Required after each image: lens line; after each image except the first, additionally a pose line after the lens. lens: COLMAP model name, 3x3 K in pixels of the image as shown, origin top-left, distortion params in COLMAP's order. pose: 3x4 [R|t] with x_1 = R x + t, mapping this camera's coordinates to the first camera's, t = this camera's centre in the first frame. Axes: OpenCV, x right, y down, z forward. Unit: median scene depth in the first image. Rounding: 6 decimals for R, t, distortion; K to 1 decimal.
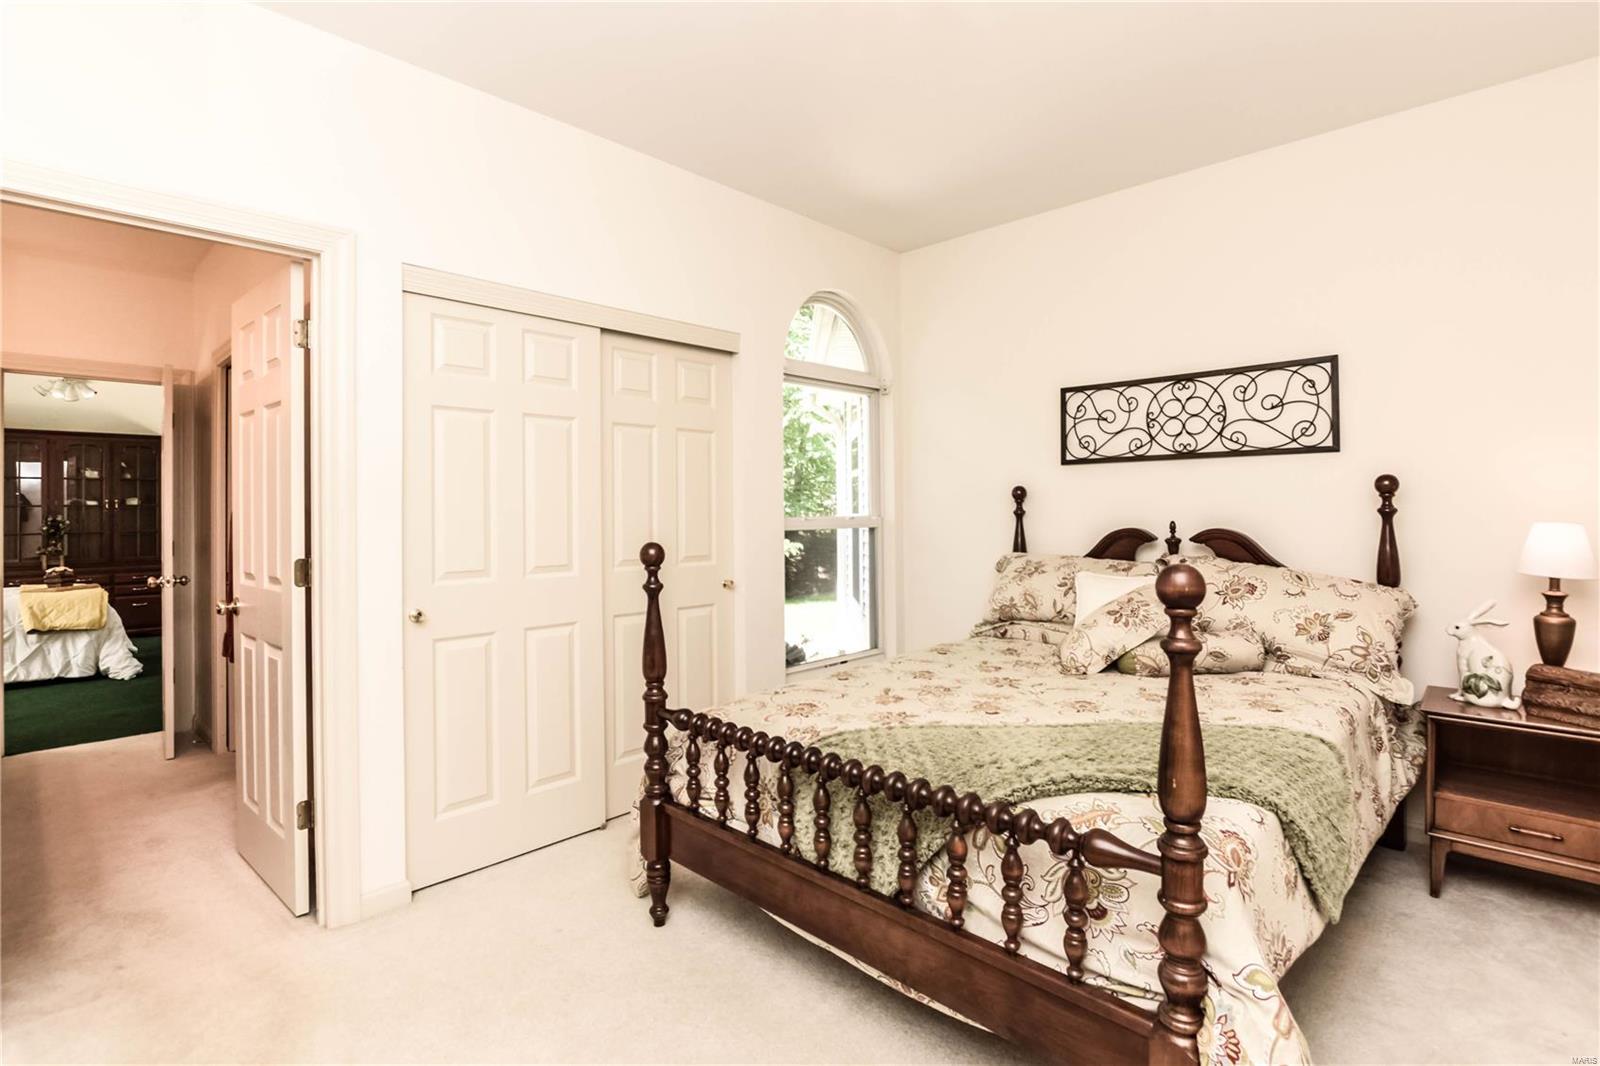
lens RADIAL K [[737.1, 0, 799.5], [0, 737.1, 519.4], [0, 0, 1]] dist [-0.020274, 0.000353]
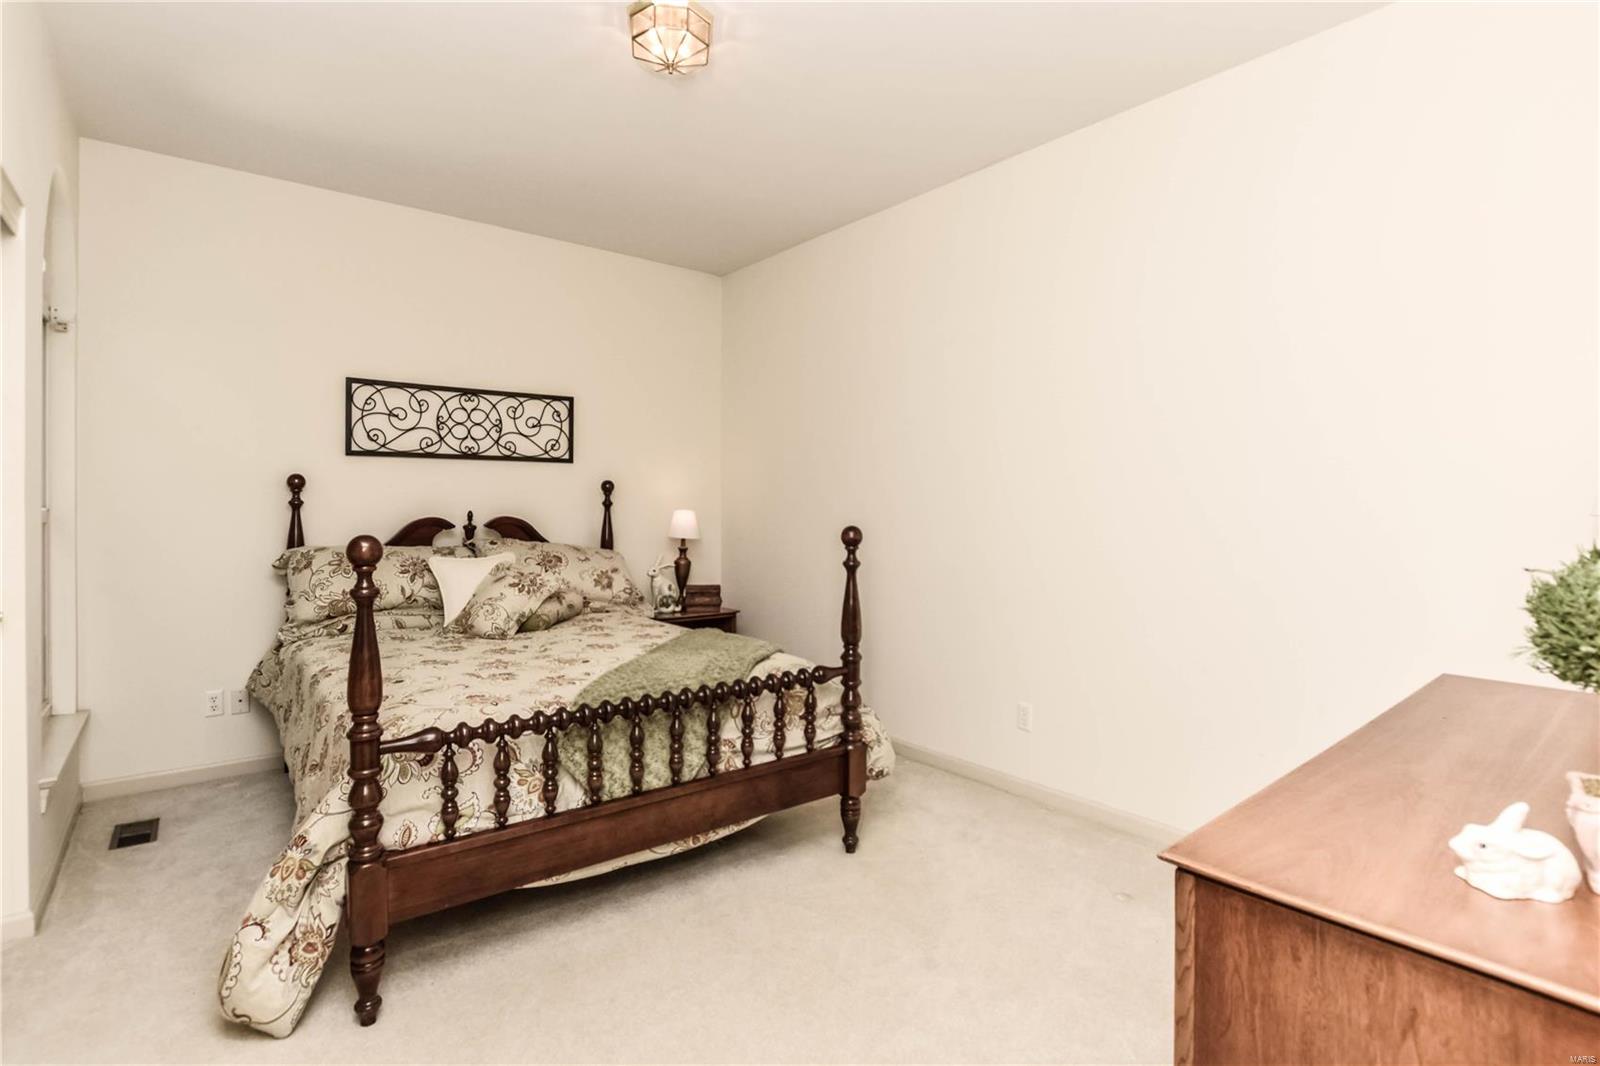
lens RADIAL K [[735.7, 0, 795.0], [0, 735.7, 517.8], [0, 0, 1]] dist [-0.032842, -0.000255]
pose [[0.165247, -0.012393, 0.986174, -0.586993], [0.007021, 0.999910, 0.011389, 0.003809], [-0.986227, 0.005042, 0.165319, 0.283264]]
